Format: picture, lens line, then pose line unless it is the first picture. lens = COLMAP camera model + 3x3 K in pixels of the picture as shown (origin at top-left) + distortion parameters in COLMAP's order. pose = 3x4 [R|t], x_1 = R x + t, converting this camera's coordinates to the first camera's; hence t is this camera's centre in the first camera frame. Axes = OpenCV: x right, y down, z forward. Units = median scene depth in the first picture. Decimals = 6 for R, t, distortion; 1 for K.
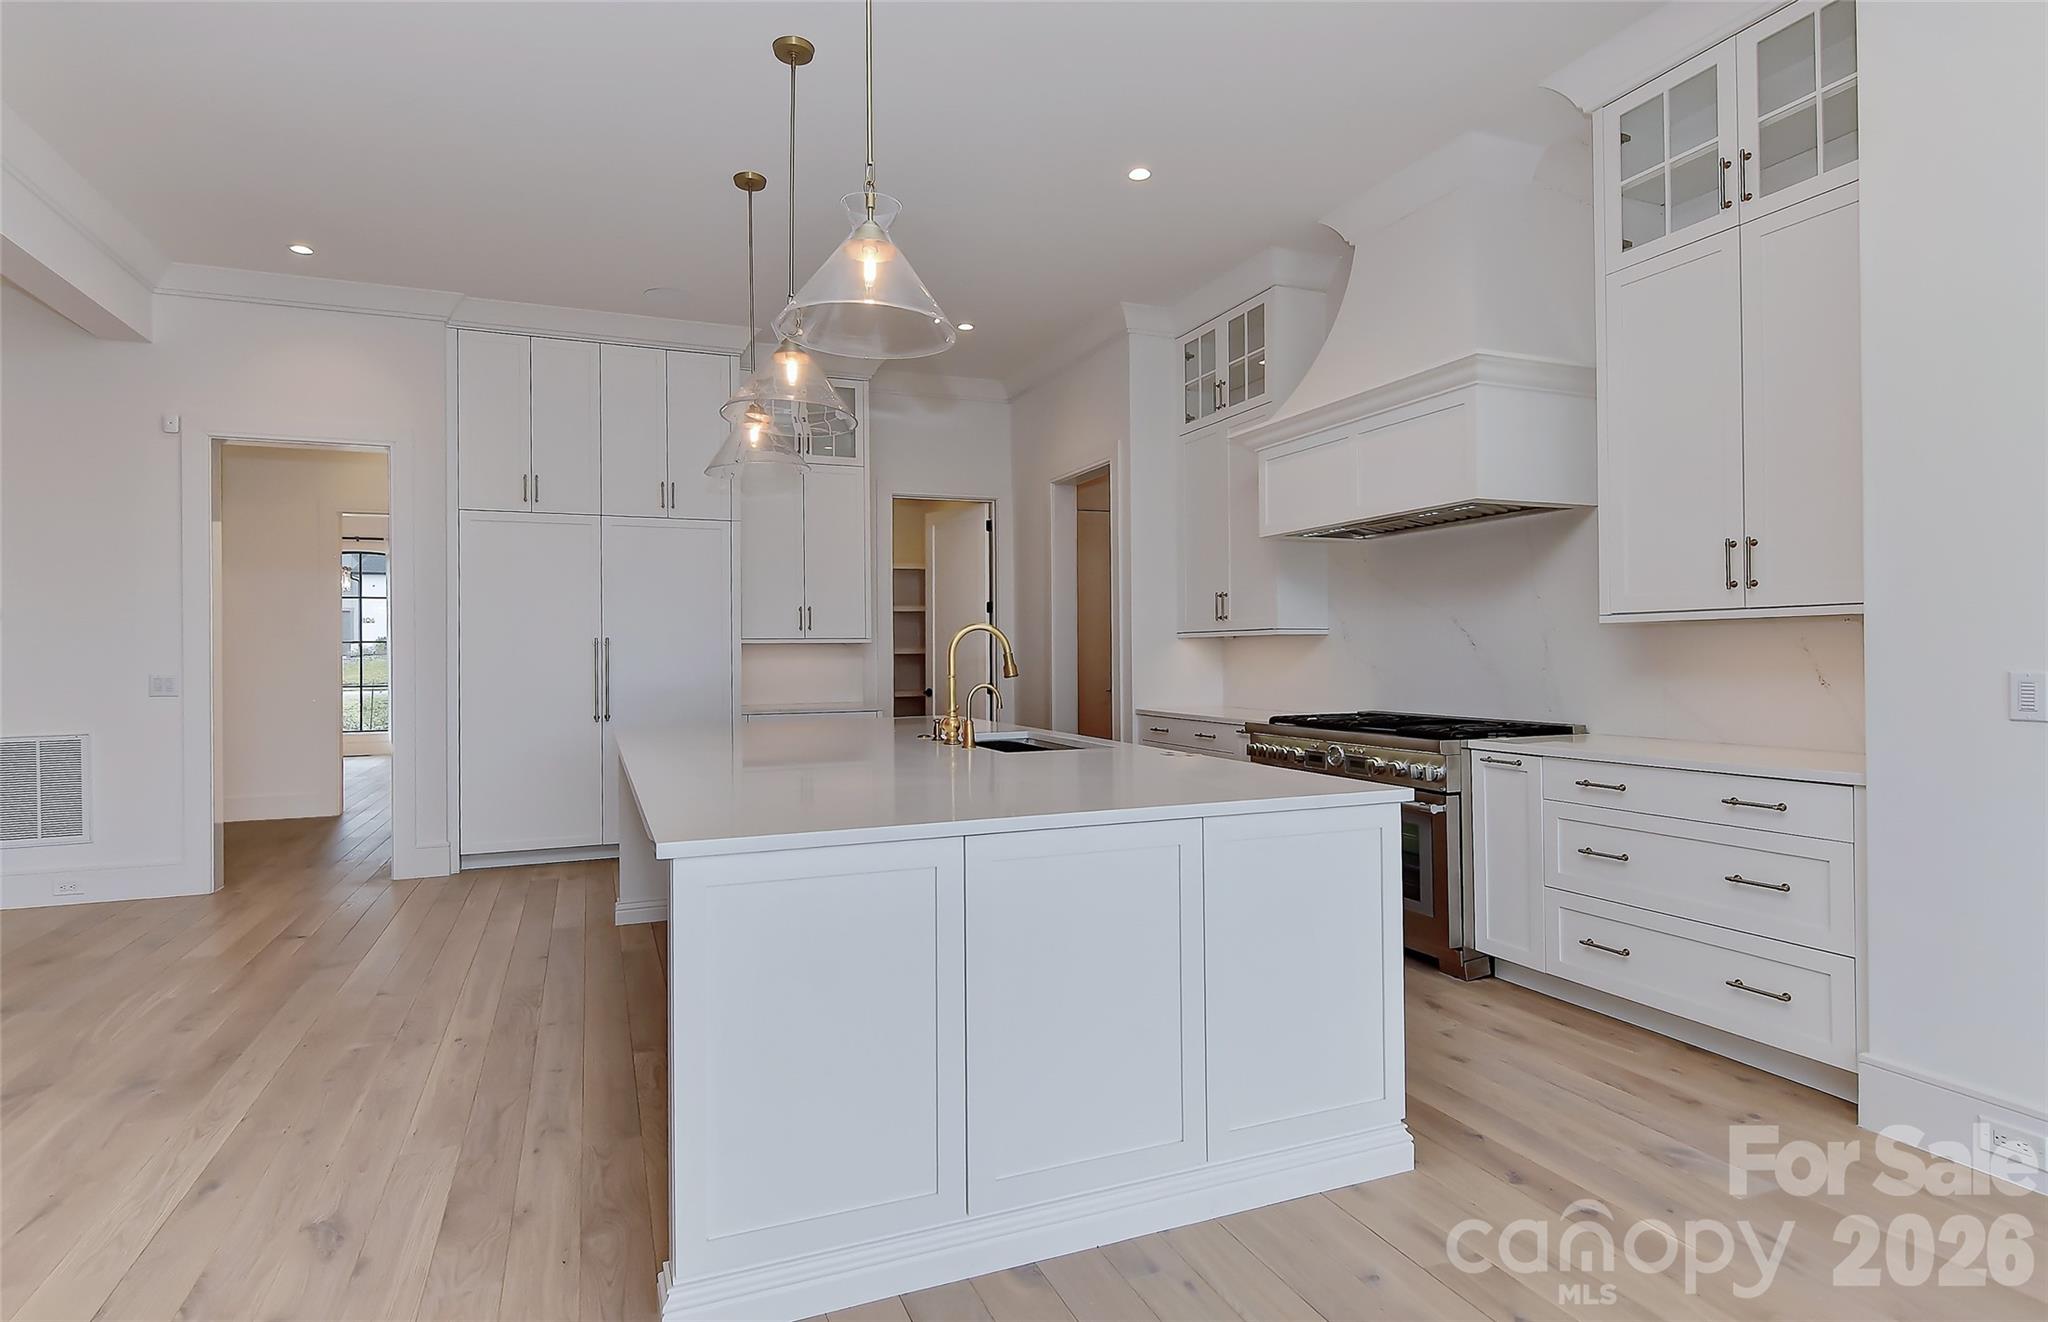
lens RADIAL K [[1020.7, 0, 1015.5], [0, 1020.7, 655.3], [0, 0, 1]] dist [0.003876, -0.000711]
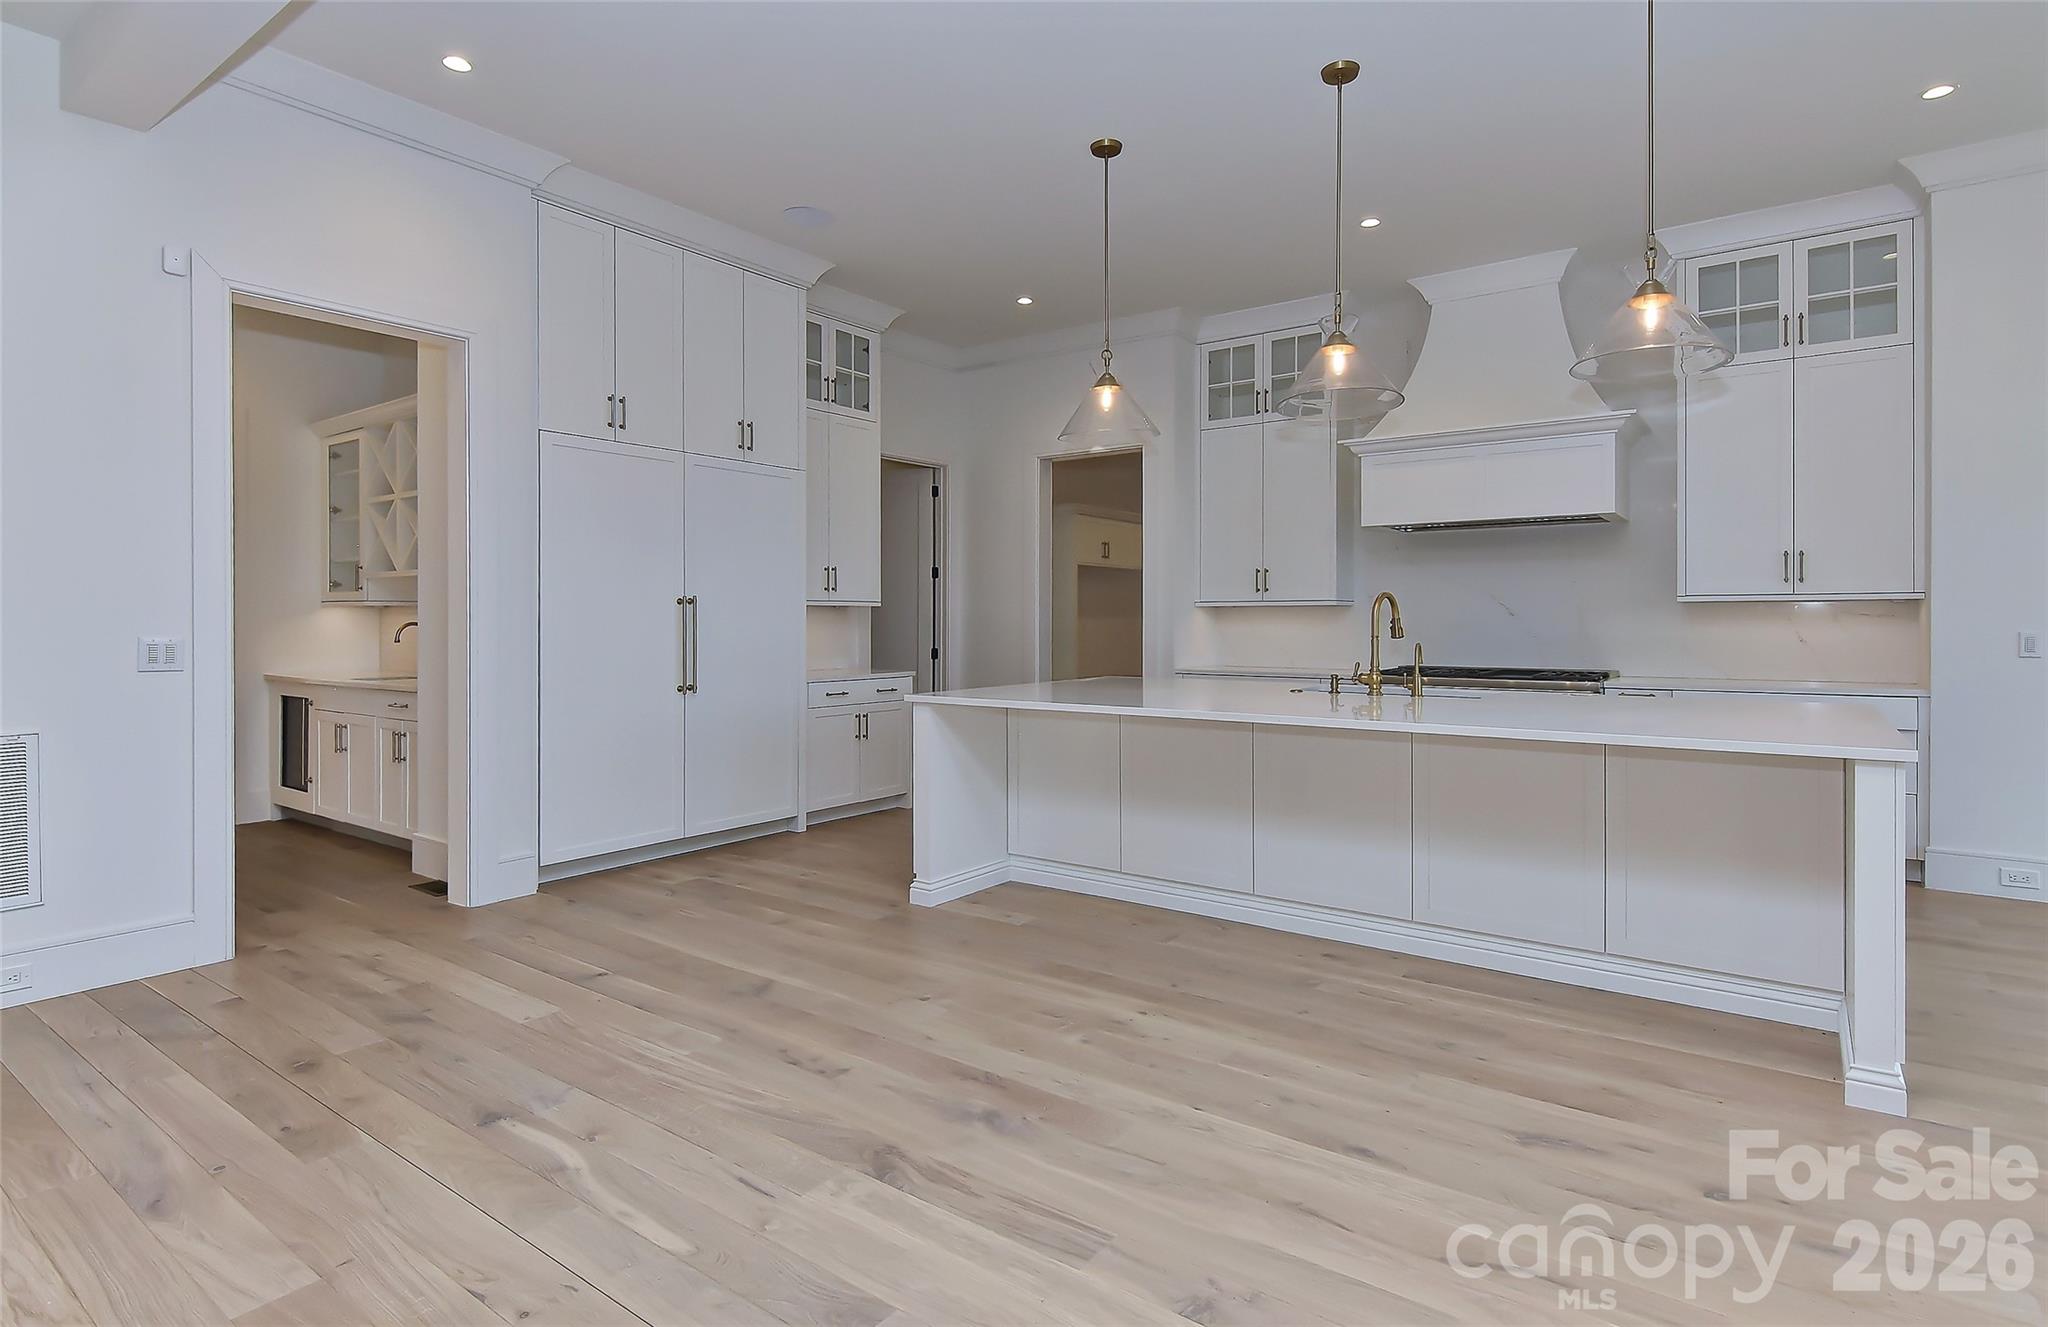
lens RADIAL K [[1020.7, 0, 1008.1], [0, 1020.7, 624.7], [0, 0, 1]] dist [0.003876, -0.000711]
pose [[0.854612, 0.005478, 0.519239, -1.005997], [-0.005185, 0.999985, -0.002015, 0.011995], [-0.519242, -0.000970, 0.854627, 0.214916]]
